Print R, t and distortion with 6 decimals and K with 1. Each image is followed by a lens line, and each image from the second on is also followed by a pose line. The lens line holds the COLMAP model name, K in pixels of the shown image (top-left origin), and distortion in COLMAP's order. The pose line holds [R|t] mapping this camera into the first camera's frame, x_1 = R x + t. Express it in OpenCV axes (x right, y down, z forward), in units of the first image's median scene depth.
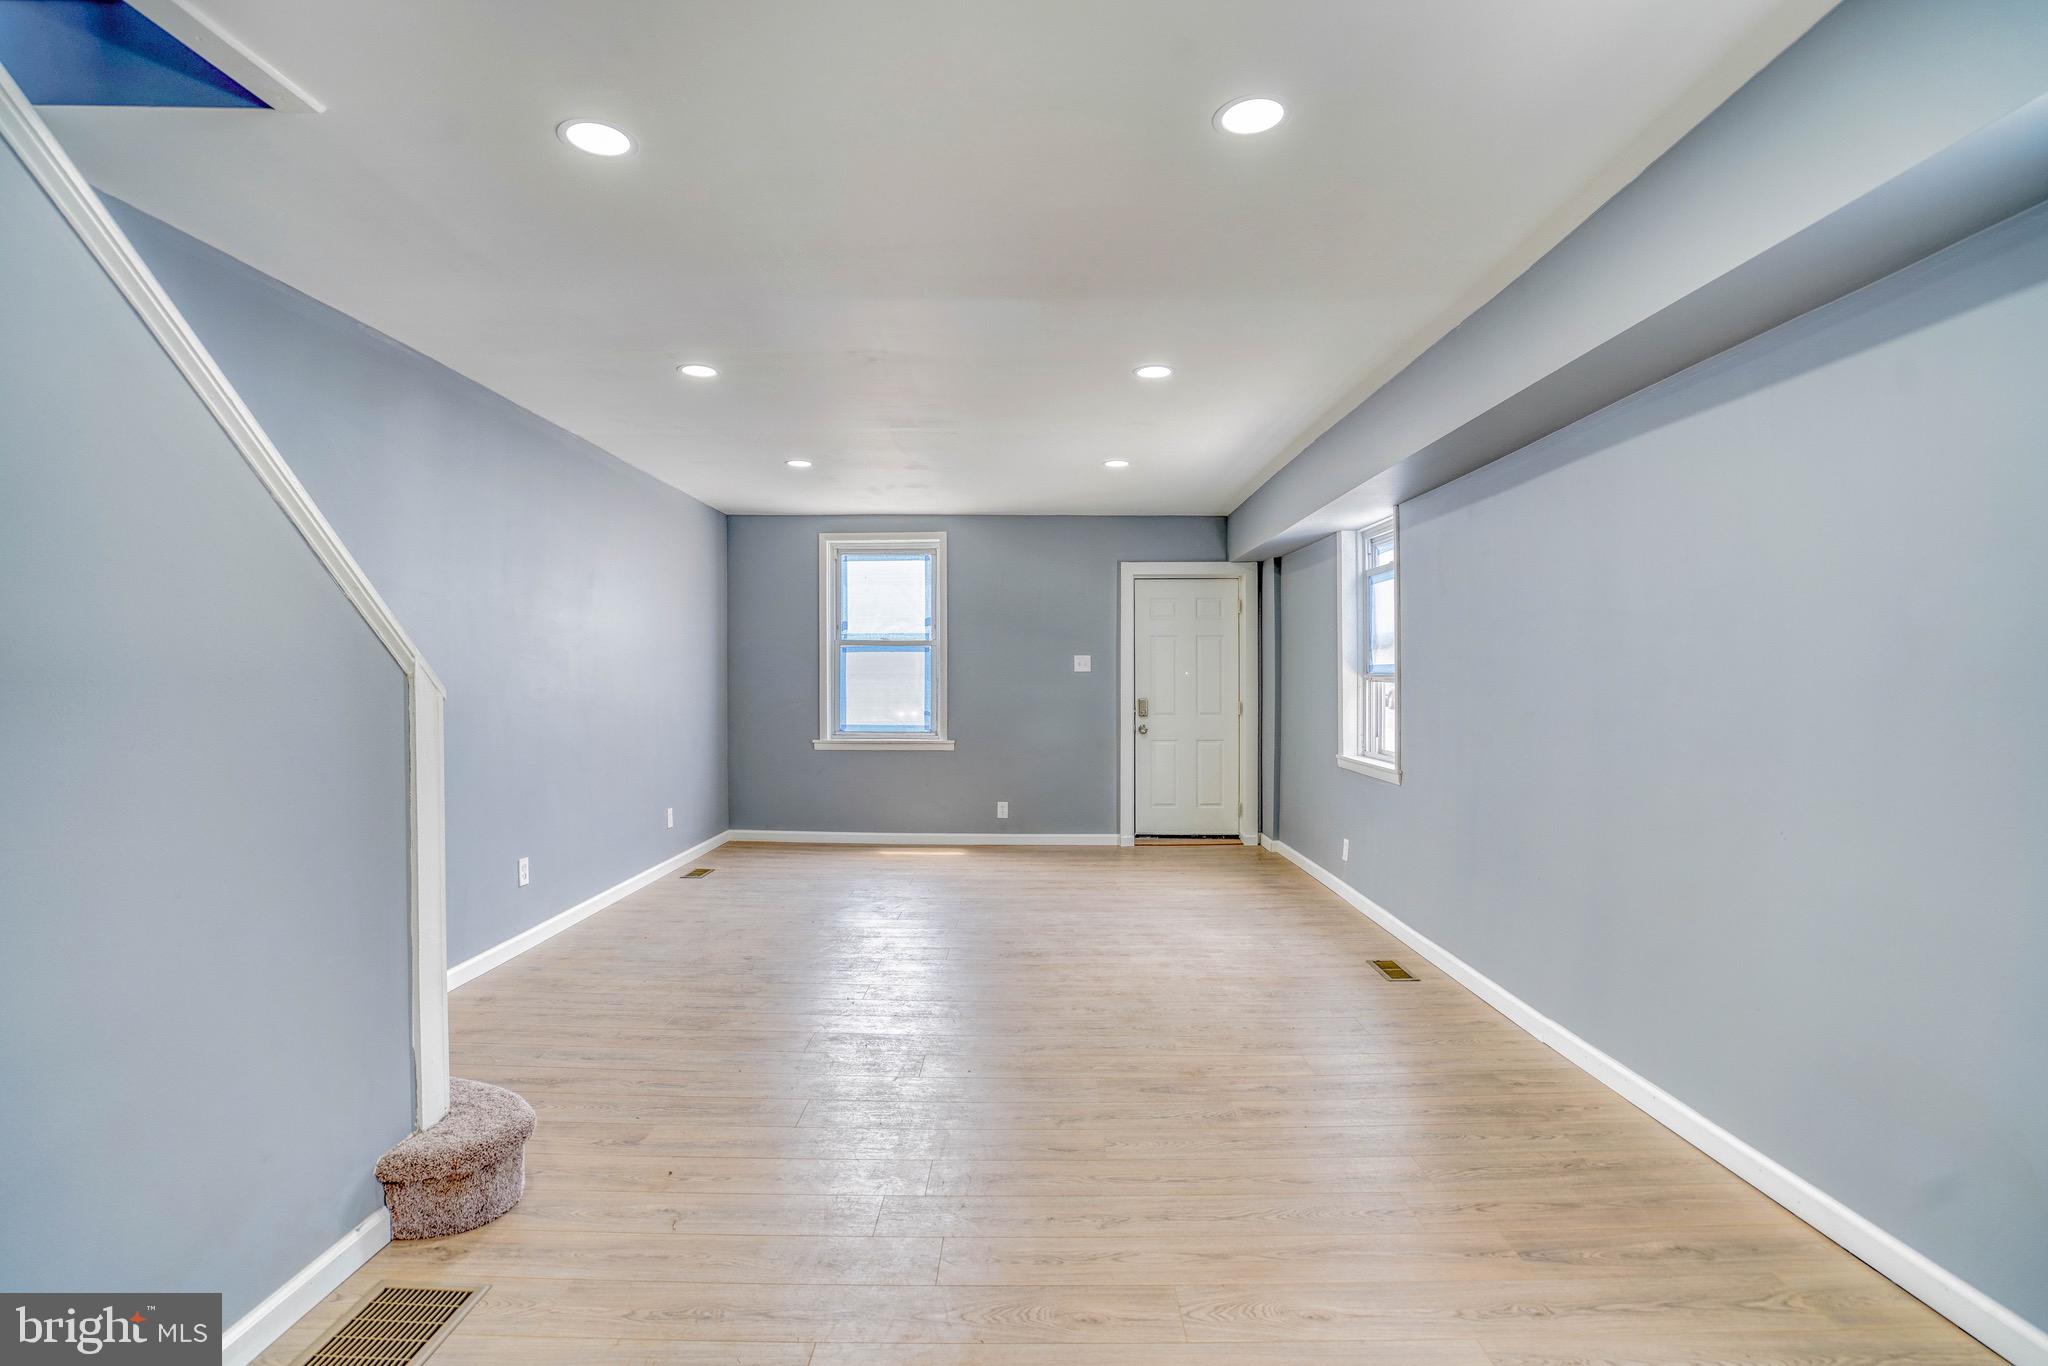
lens RADIAL K [[952.1, 0, 1023.1], [0, 952.1, 679.4], [0, 0, 1]] dist [-0.055623, 0.021004]
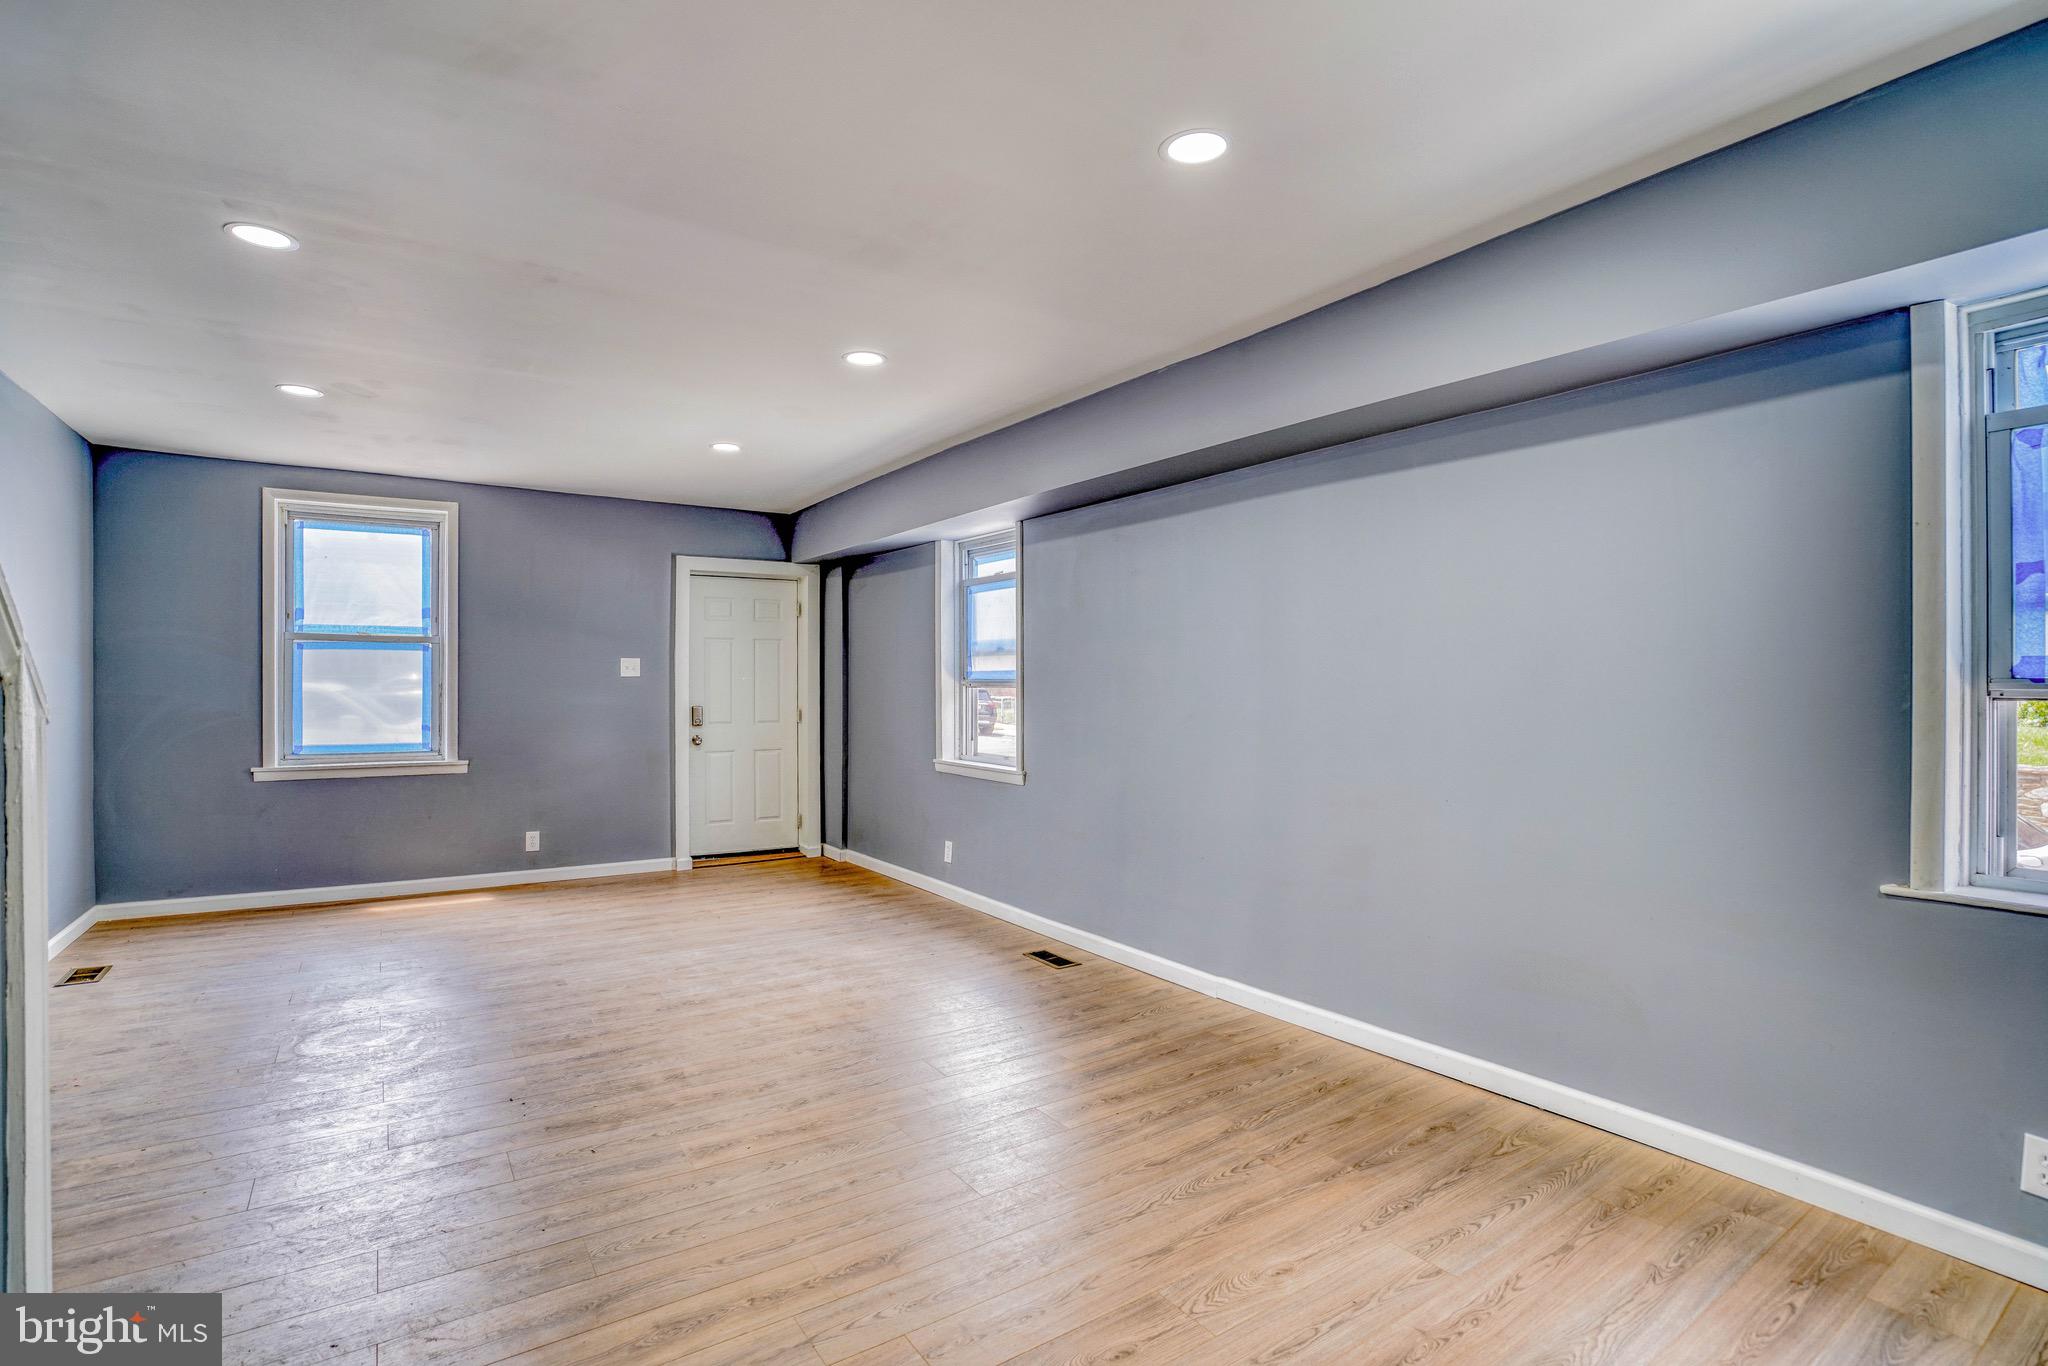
lens RADIAL K [[974.1, 0, 1014.9], [0, 974.1, 684.2], [0, 0, 1]] dist [-0.071671, 0.035086]
pose [[0.825672, 0.000682, 0.564151, -0.190811], [-0.000464, 1.000000, -0.000530, -0.000845], [-0.564151, 0.000176, 0.825672, 0.084906]]
